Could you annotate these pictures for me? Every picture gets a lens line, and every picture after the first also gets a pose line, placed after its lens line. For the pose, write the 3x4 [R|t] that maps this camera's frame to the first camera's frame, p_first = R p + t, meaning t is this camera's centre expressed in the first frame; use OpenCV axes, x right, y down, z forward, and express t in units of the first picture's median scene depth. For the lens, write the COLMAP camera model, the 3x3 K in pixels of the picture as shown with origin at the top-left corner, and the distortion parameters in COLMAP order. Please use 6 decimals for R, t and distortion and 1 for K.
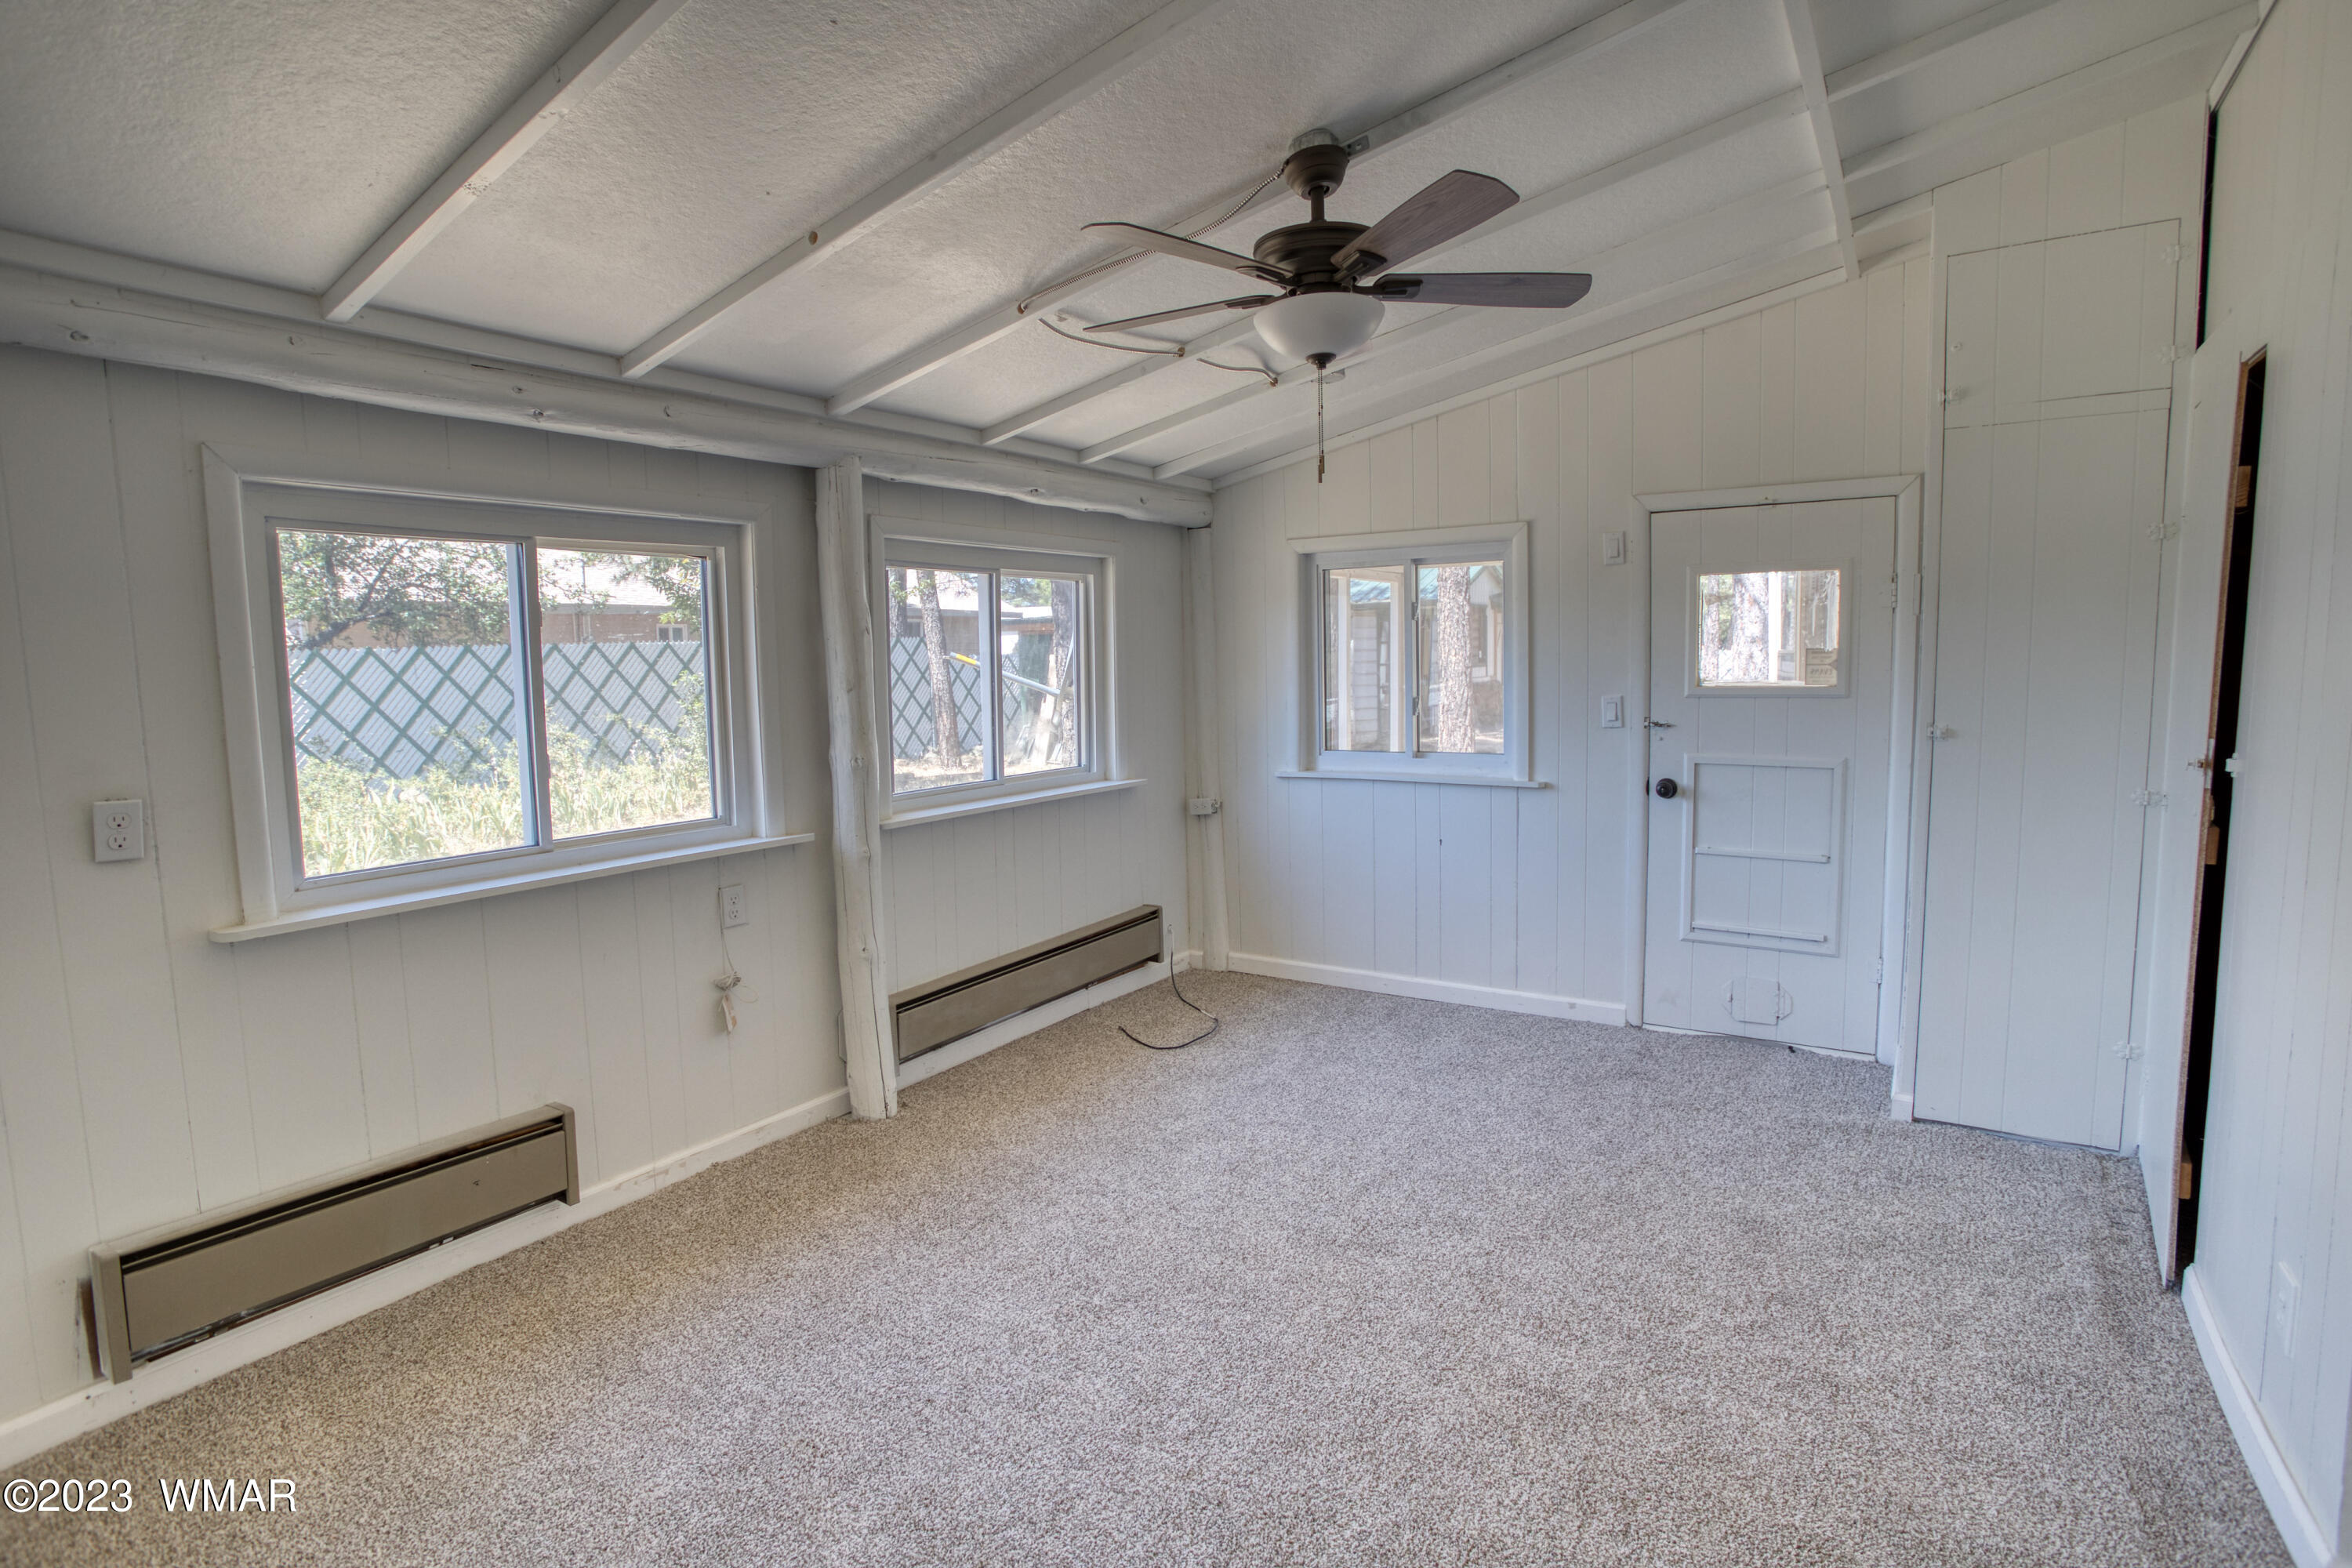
lens RADIAL K [[1146.4, 0, 1173.3], [0, 1146.4, 775.1], [0, 0, 1]] dist [-0.019964, -0.000082]
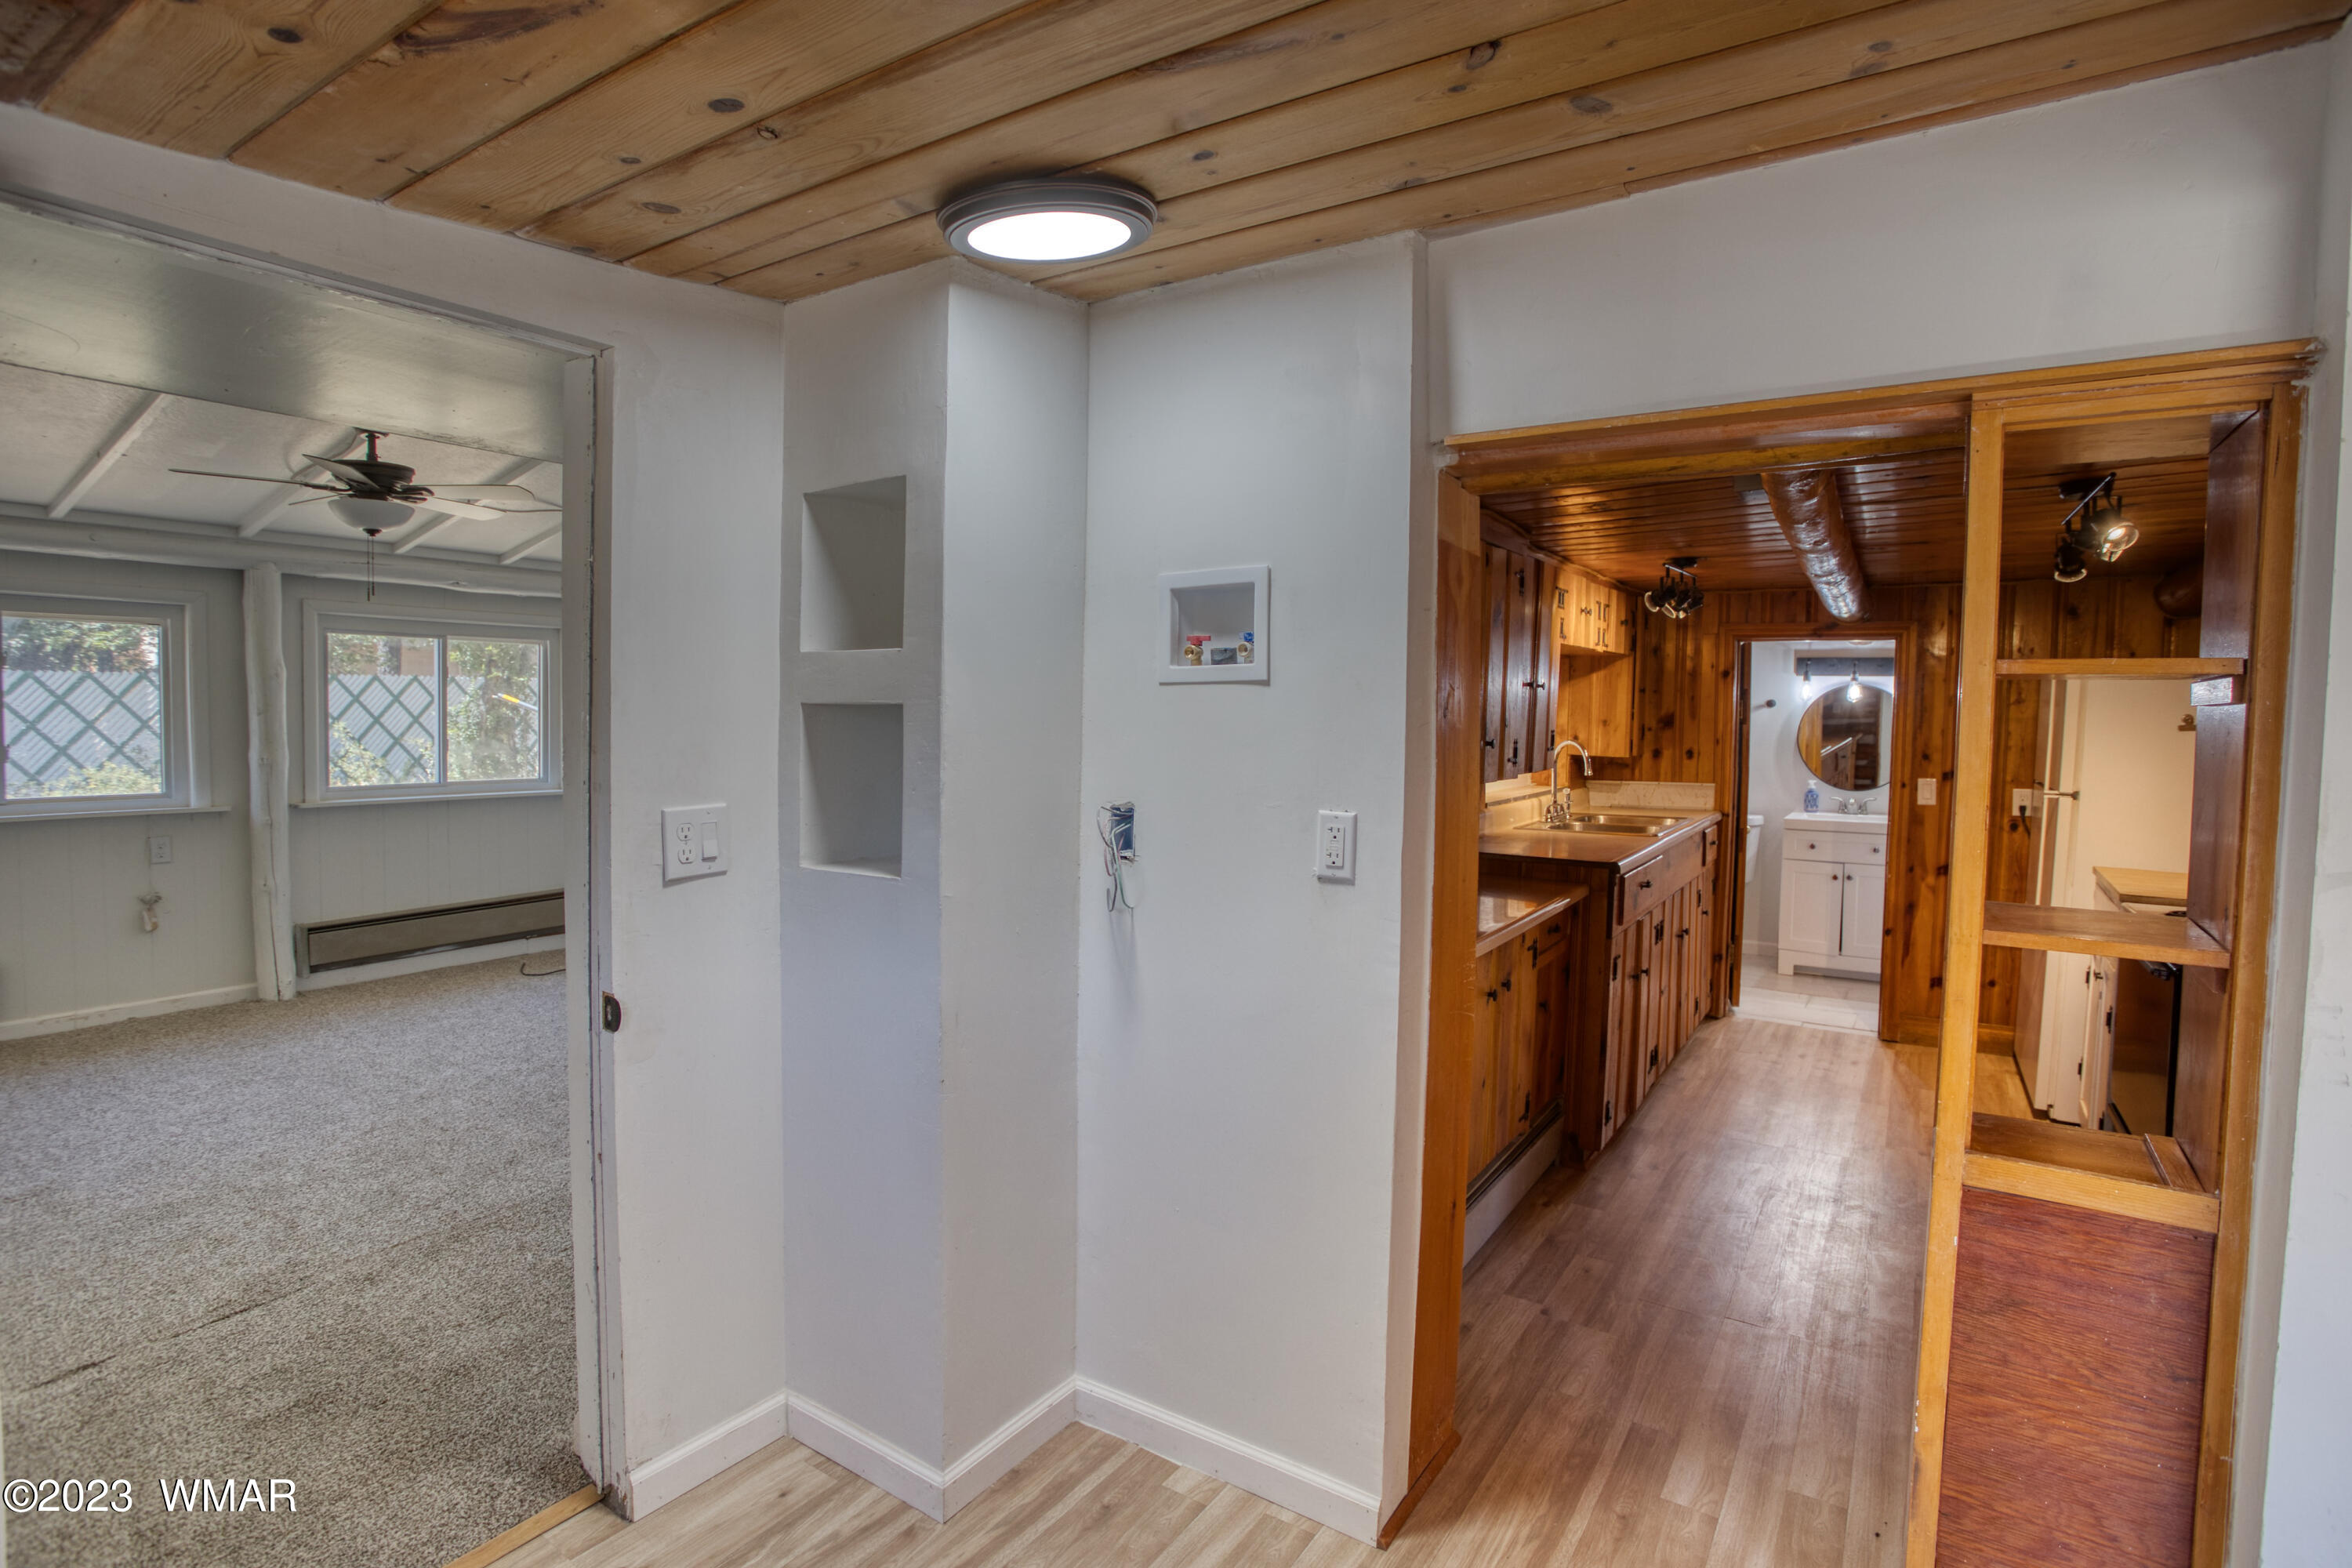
lens RADIAL K [[1146.4, 0, 1173.3], [0, 1146.4, 775.1], [0, 0, 1]] dist [-0.019964, -0.000082]
pose [[0.998947, 0.035073, -0.029561, 0.972337], [-0.036262, 0.998513, -0.040714, 0.024378], [0.028089, 0.041743, 0.998733, -0.463212]]
